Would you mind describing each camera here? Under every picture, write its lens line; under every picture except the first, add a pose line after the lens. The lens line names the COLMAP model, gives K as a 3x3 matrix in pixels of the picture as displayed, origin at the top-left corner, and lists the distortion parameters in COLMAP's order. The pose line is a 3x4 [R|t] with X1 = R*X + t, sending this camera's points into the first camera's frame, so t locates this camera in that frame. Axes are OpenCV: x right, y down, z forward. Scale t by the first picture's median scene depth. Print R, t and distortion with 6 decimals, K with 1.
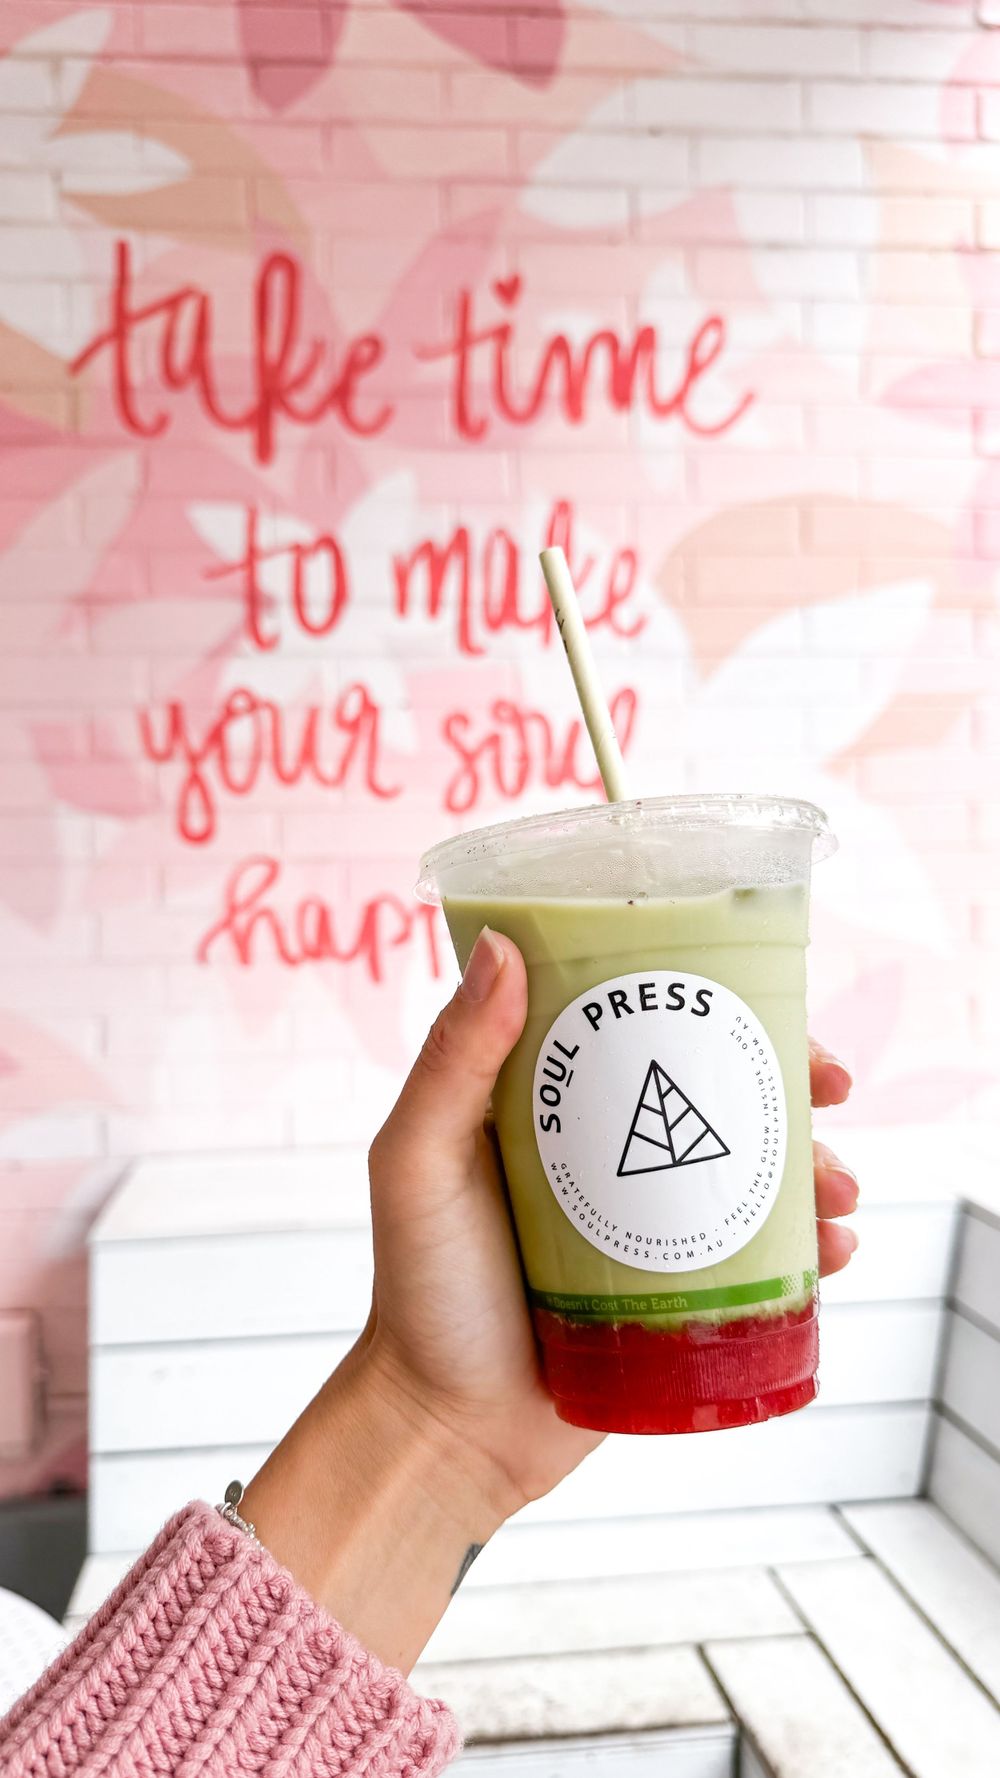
lens RADIAL K [[1247.0, 0, 500.0], [0, 1247.0, 889.0], [0, 0, 1]] dist [0.133593, -0.301940]
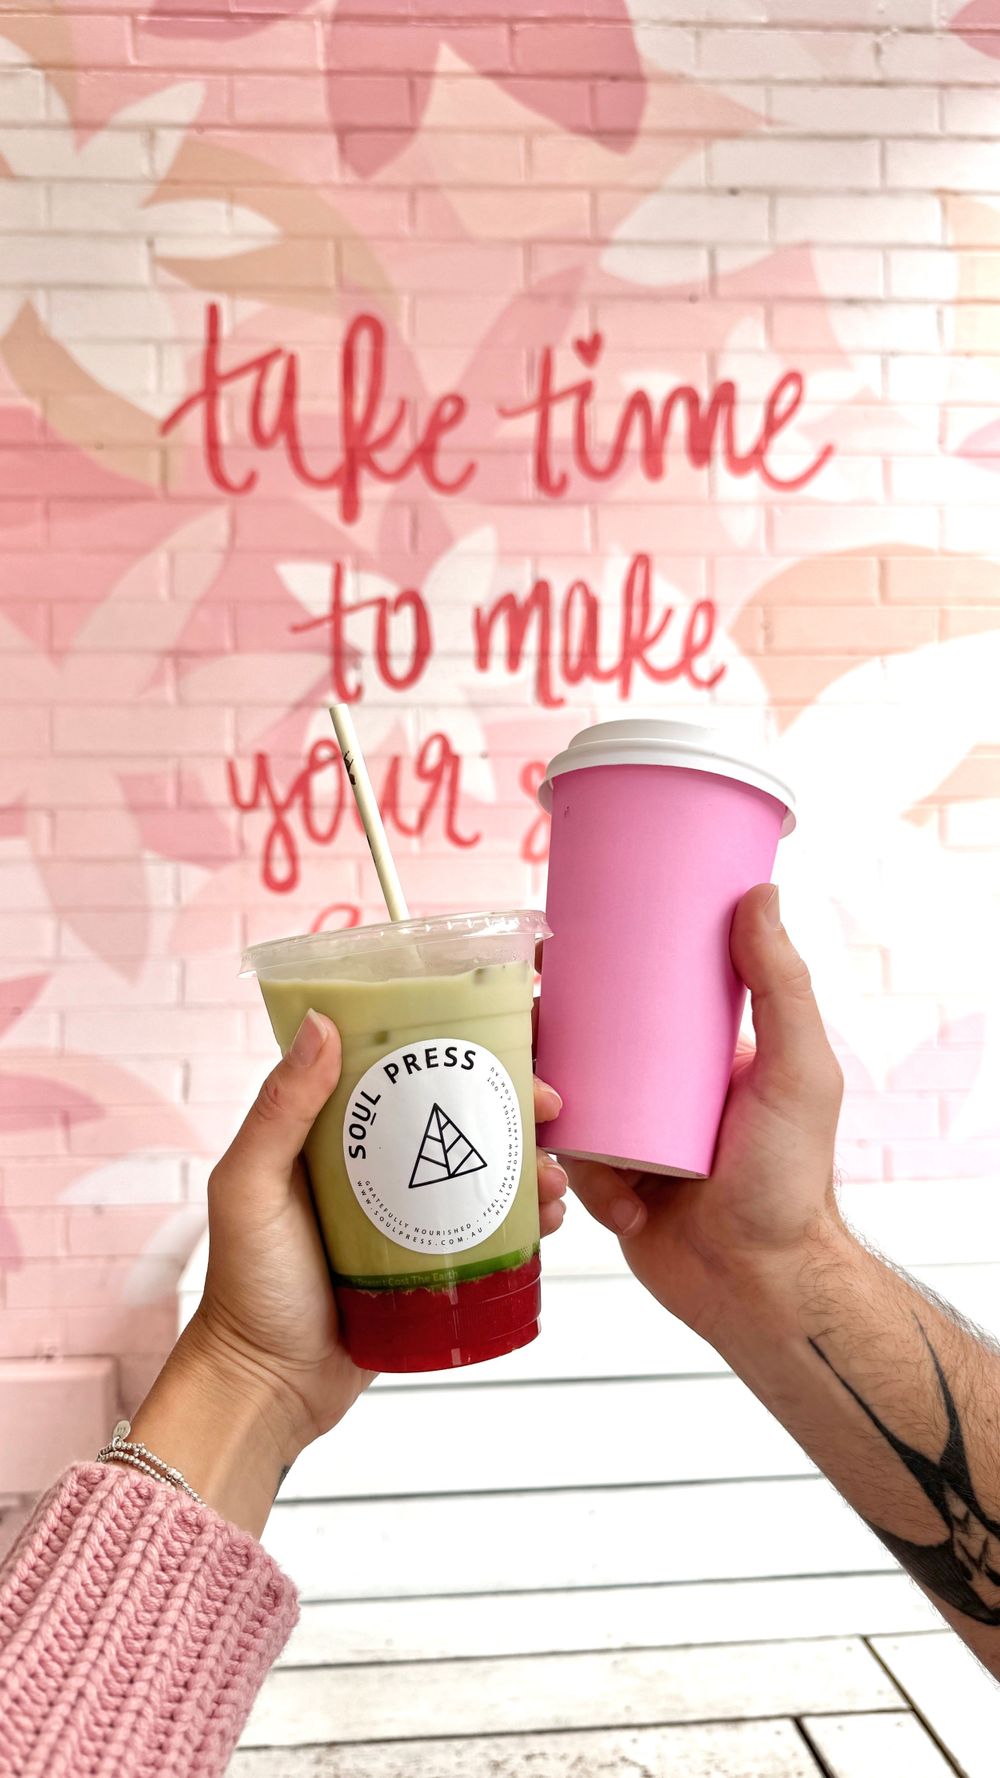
lens RADIAL K [[1247.0, 0, 500.0], [0, 1247.0, 889.0], [0, 0, 1]] dist [0.133593, -0.301940]
pose [[0.958654, -0.003994, 0.284547, -0.201678], [-0.006516, 0.999331, 0.035979, -0.150563], [-0.284501, -0.036346, 0.957987, -0.341339]]
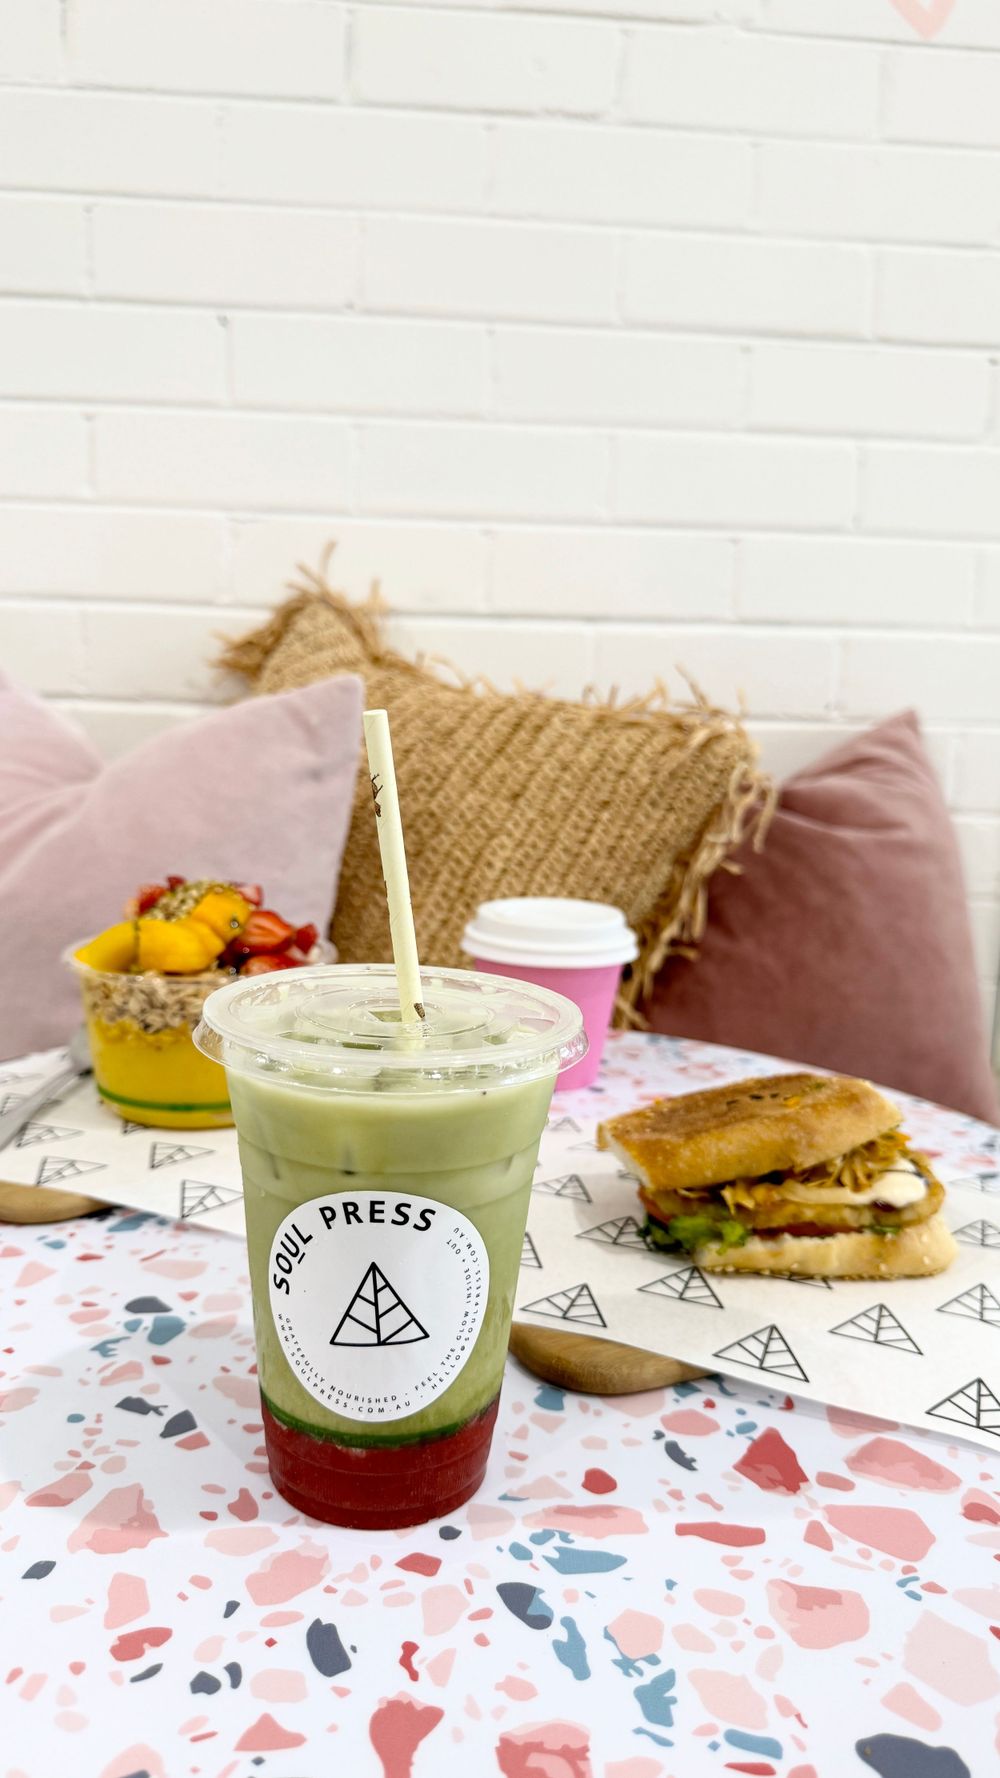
lens RADIAL K [[1247.0, 0, 500.0], [0, 1247.0, 889.0], [0, 0, 1]] dist [0.133593, -0.301940]
pose [[0.987103, 0.134452, 0.086895, 0.090065], [-0.155051, 0.938036, 0.309916, -0.547329], [-0.039842, -0.319392, 0.946785, 0.023560]]
